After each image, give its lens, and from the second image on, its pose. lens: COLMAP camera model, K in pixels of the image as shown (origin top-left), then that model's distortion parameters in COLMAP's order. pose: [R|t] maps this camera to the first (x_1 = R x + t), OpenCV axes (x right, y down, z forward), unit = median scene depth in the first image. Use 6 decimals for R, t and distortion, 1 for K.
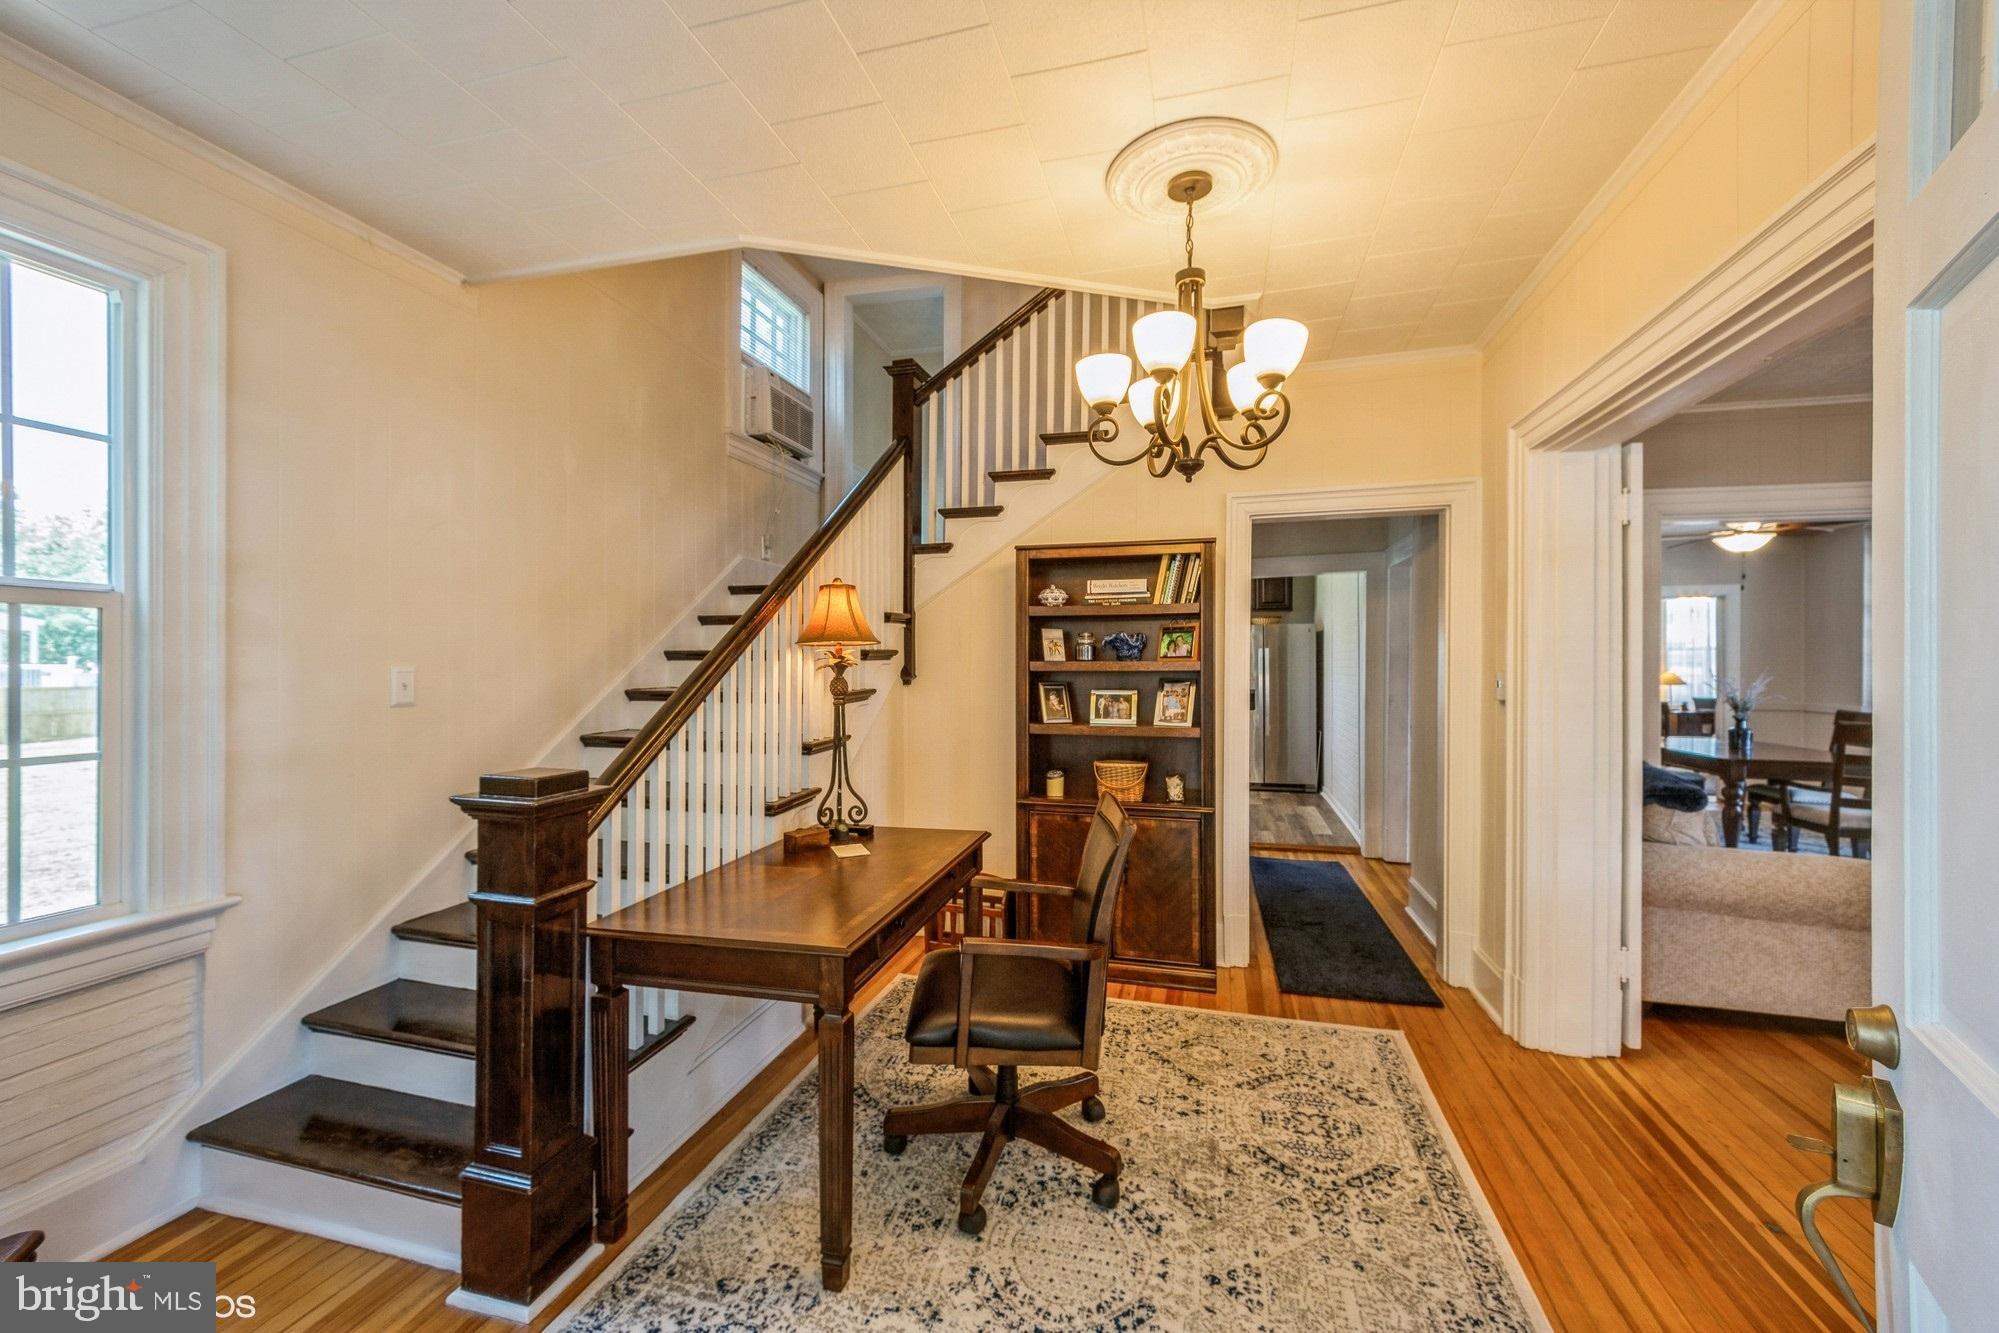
lens RADIAL K [[781.3, 0, 1005.3], [0, 781.3, 668.4], [0, 0, 1]] dist [-0.003251, 0.000045]
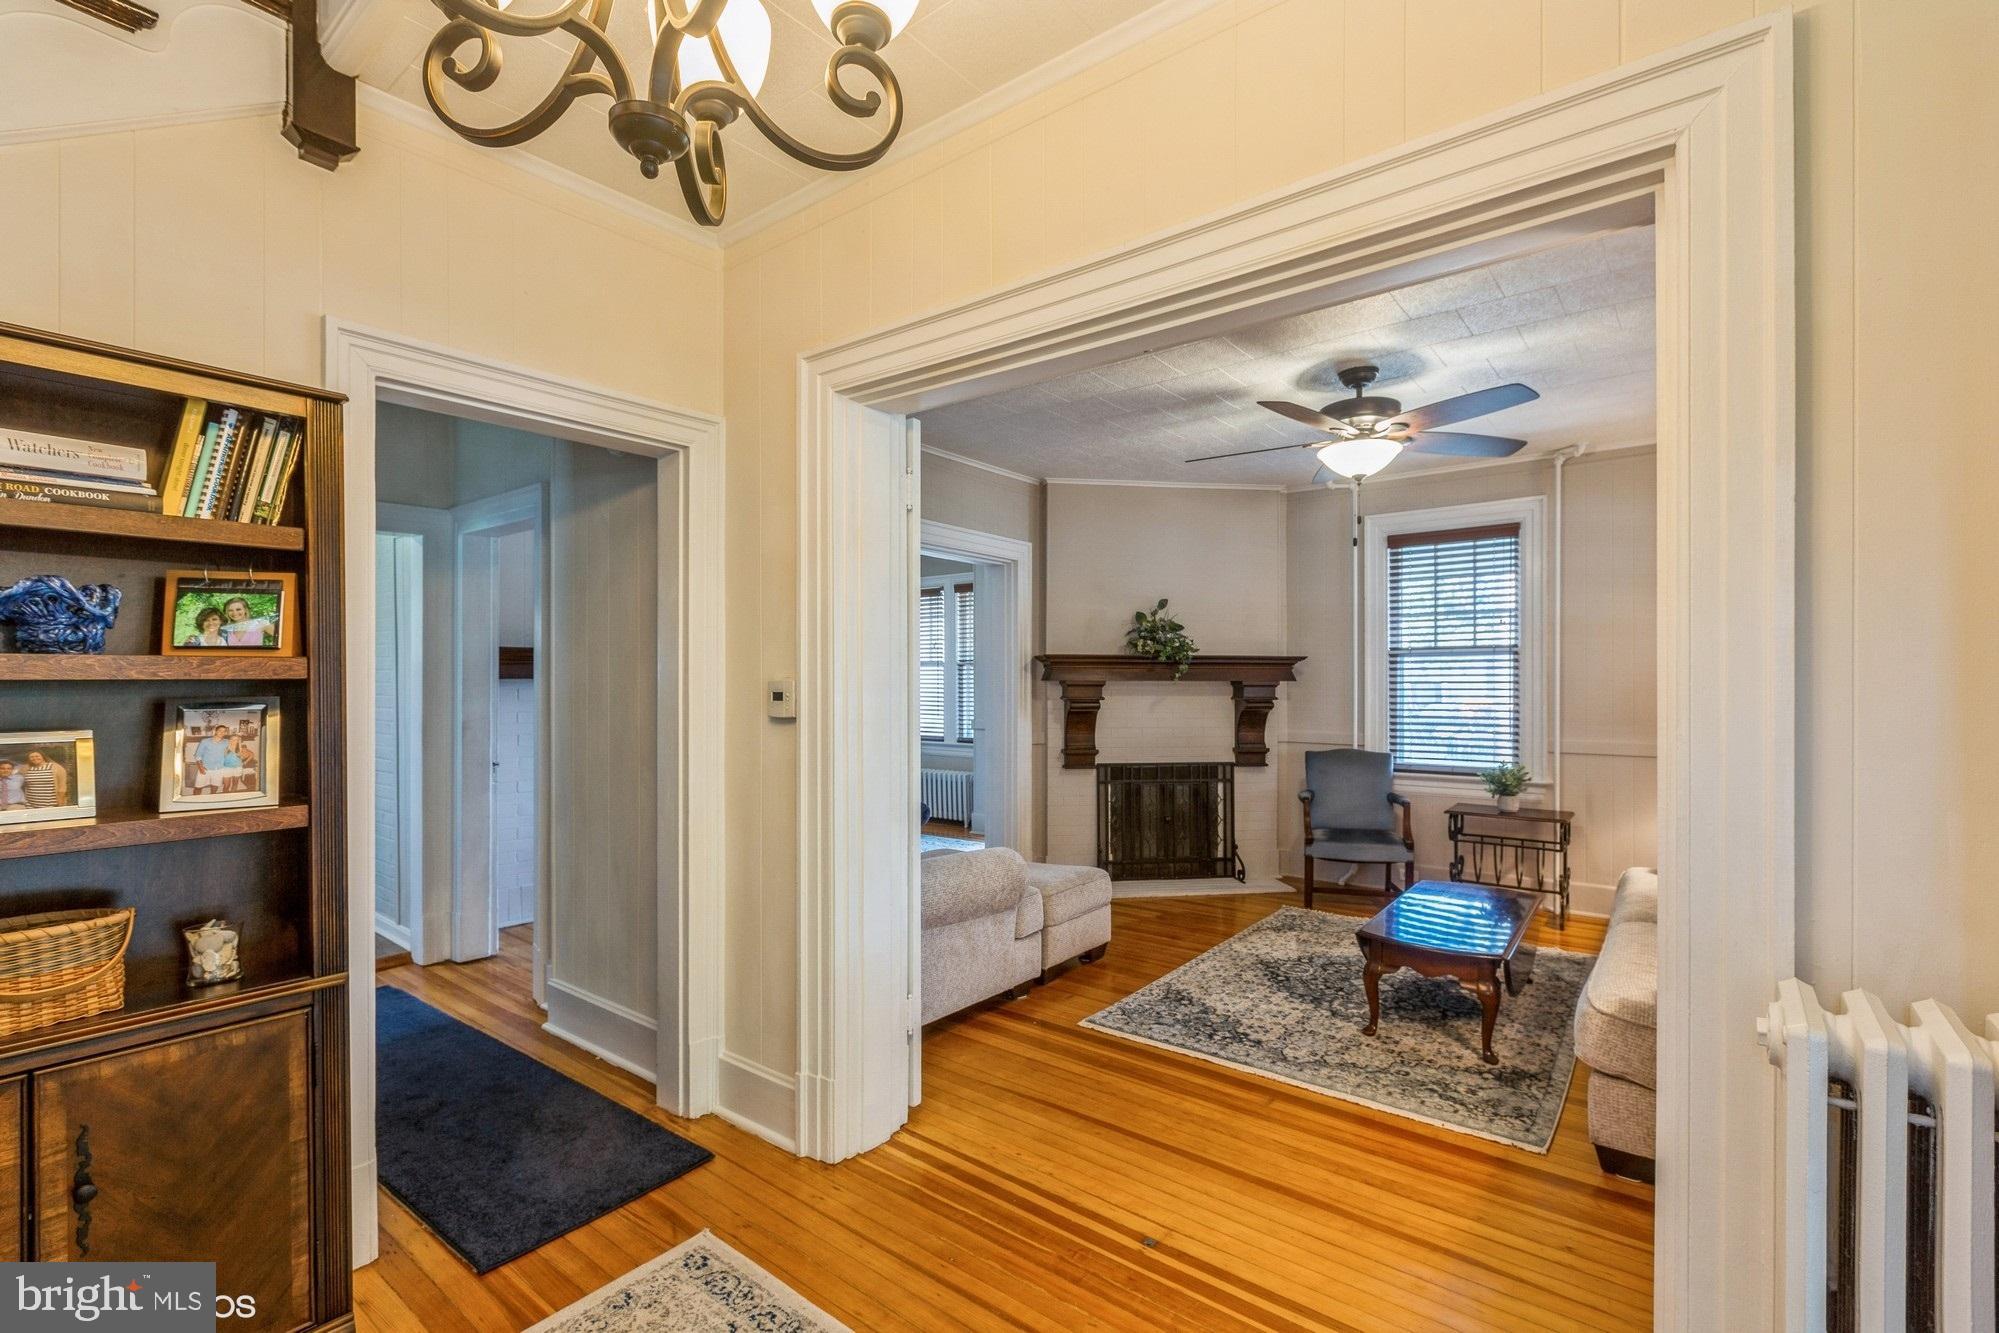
lens RADIAL K [[883.1, 0, 995.2], [0, 883.1, 691.8], [0, 0, 1]] dist [-0.000844, 0.000407]
pose [[0.396744, -0.009820, 0.917877, -0.061601], [0.004277, 0.999952, 0.008849, 0.007493], [-0.917919, 0.000415, 0.396767, 0.427336]]
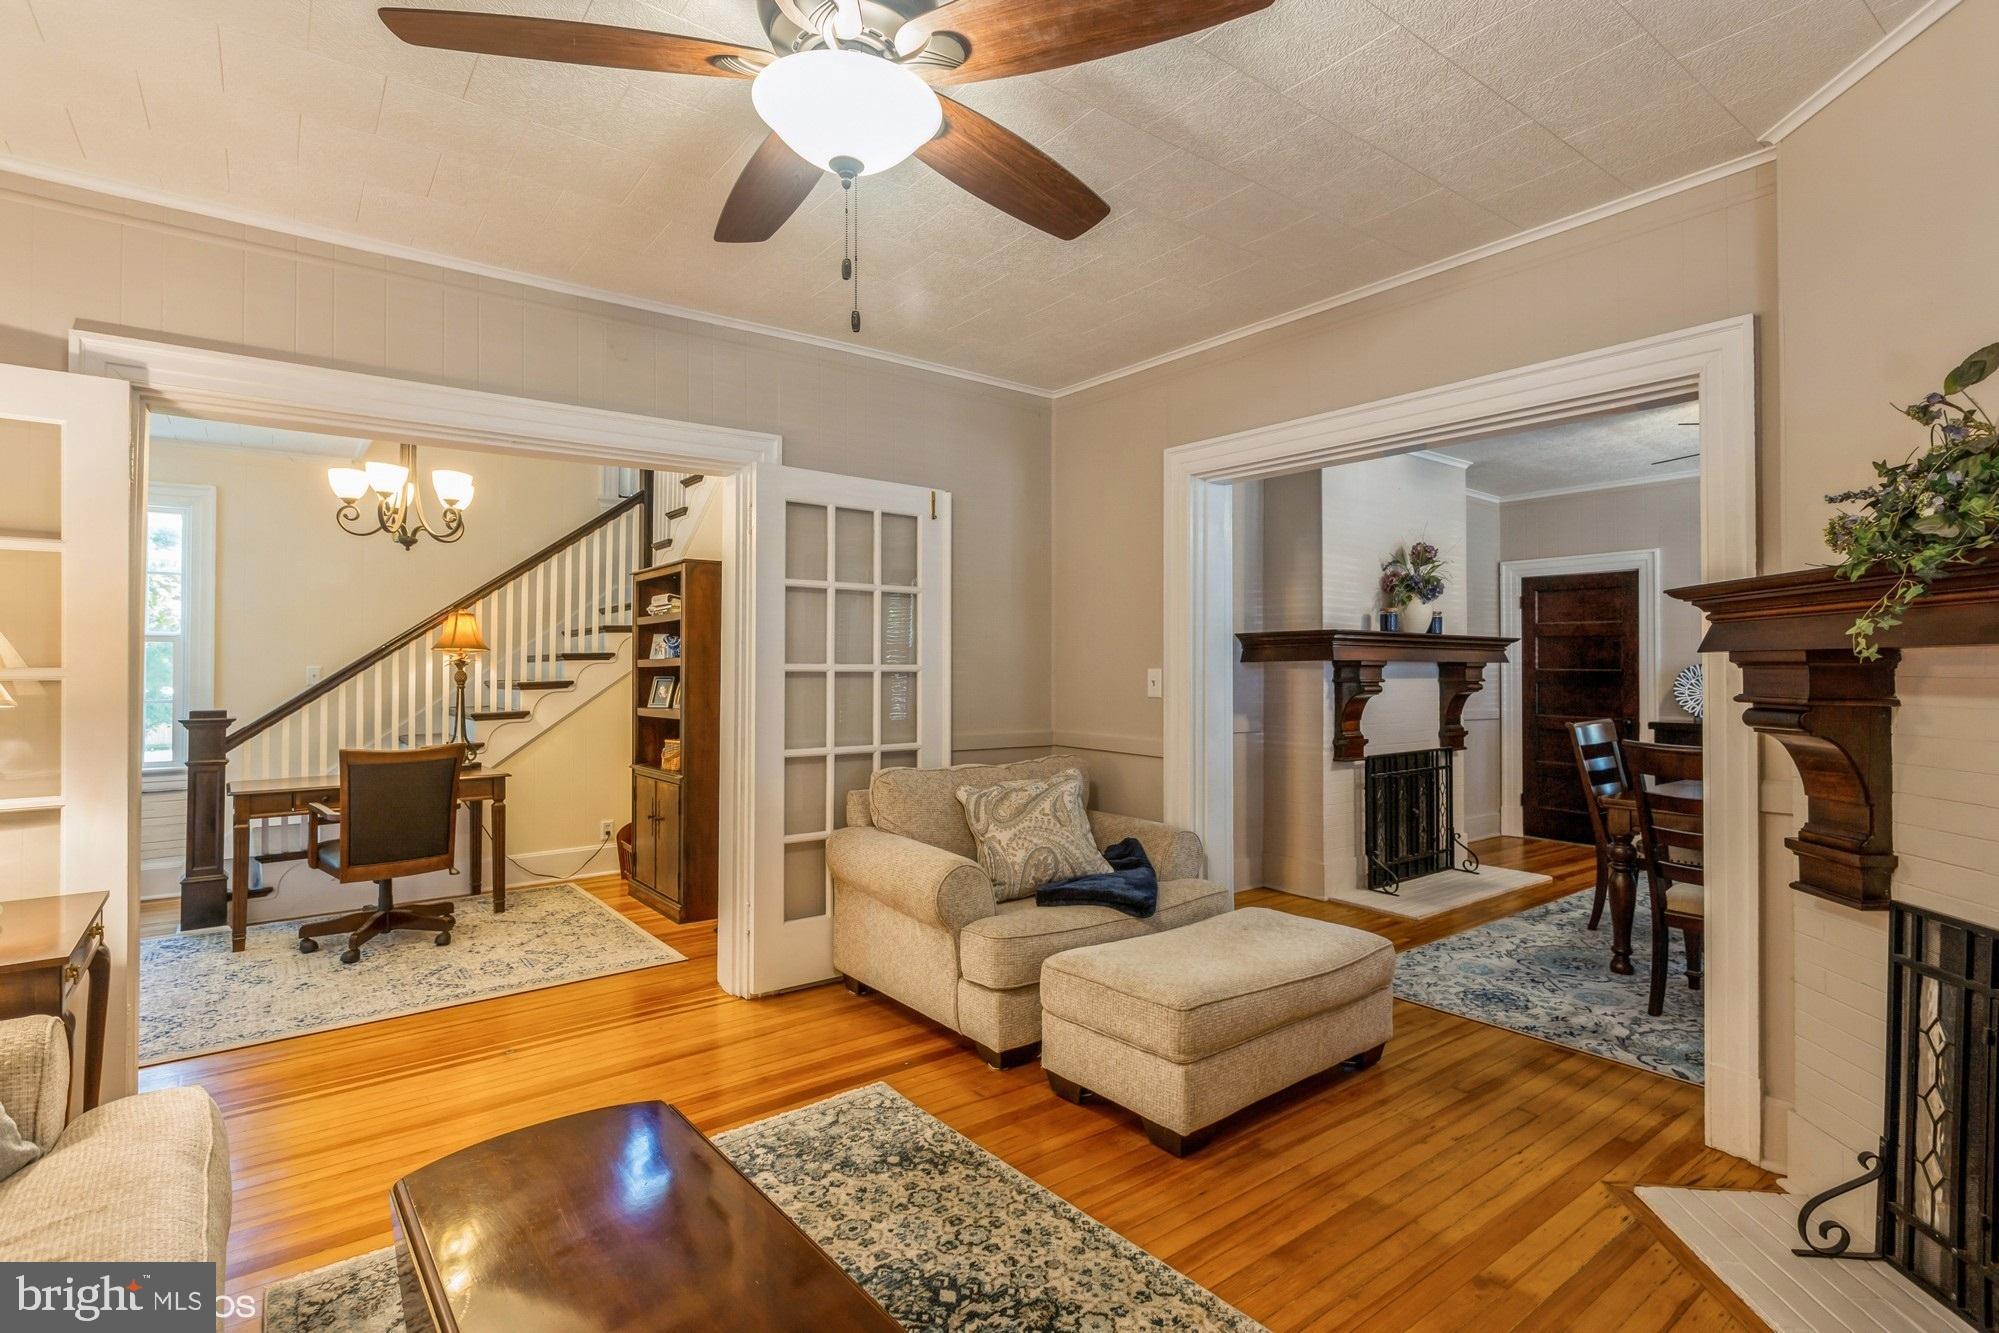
lens RADIAL K [[959.8, 0, 1003.5], [0, 959.8, 662.3], [0, 0, 1]] dist [-0.002794, -0.001262]
pose [[0.799776, -0.010113, -0.600213, 1.603906], [0.002699, 0.999909, -0.013250, 0.018981], [0.600293, 0.008977, 0.799730, 0.077541]]
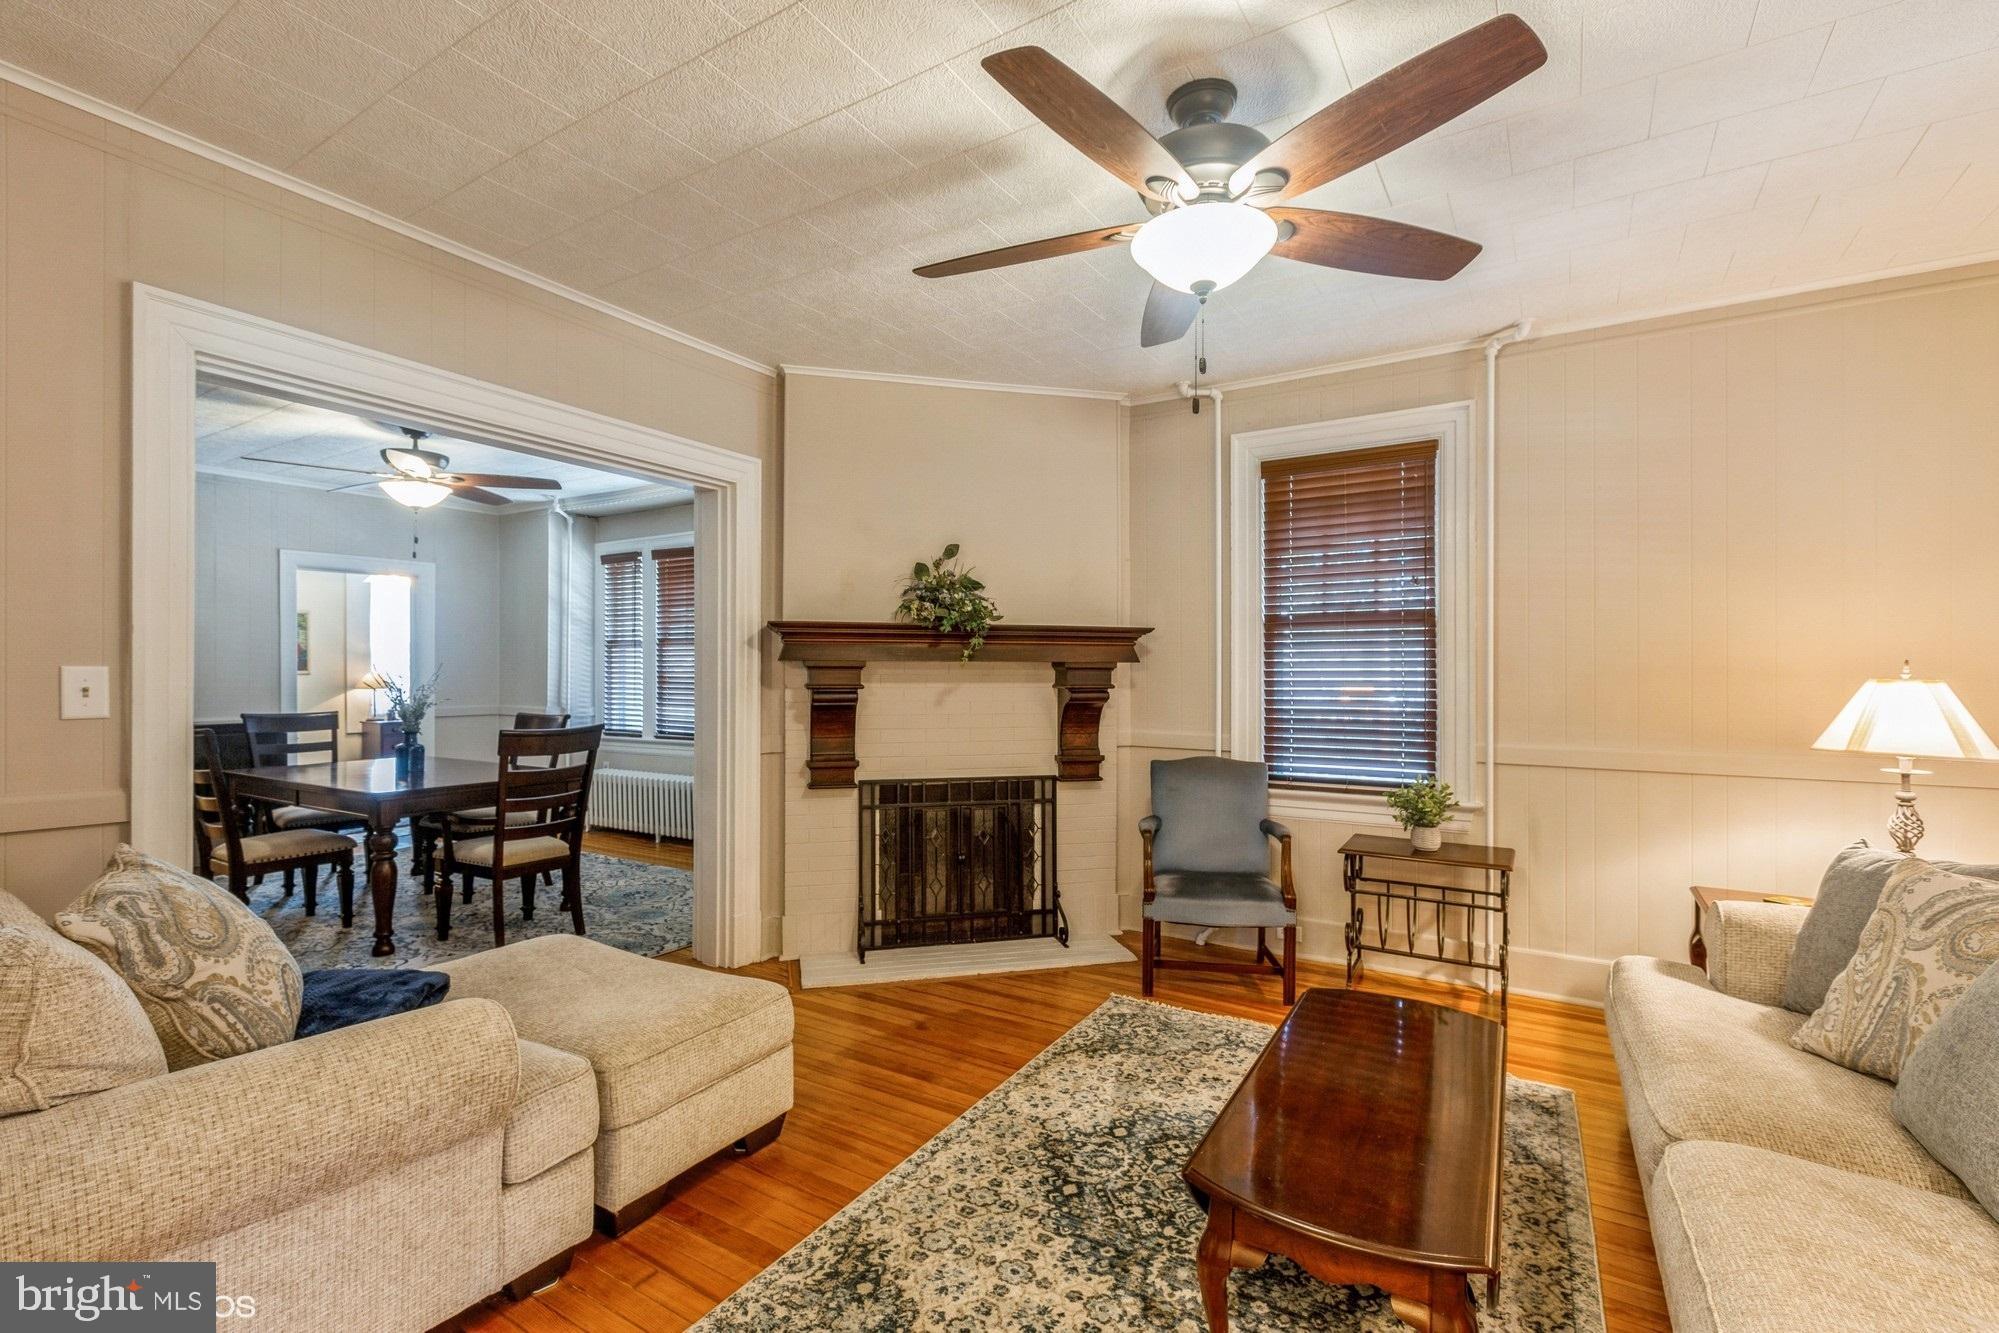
lens RADIAL K [[883.1, 0, 994.5], [0, 883.1, 673.0], [0, 0, 1]] dist [-0.000844, 0.000407]
pose [[0.289224, -0.003203, 0.957256, 0.542456], [0.001930, 0.999994, 0.002763, 0.016031], [-0.957259, 0.001049, 0.289229, 0.407050]]
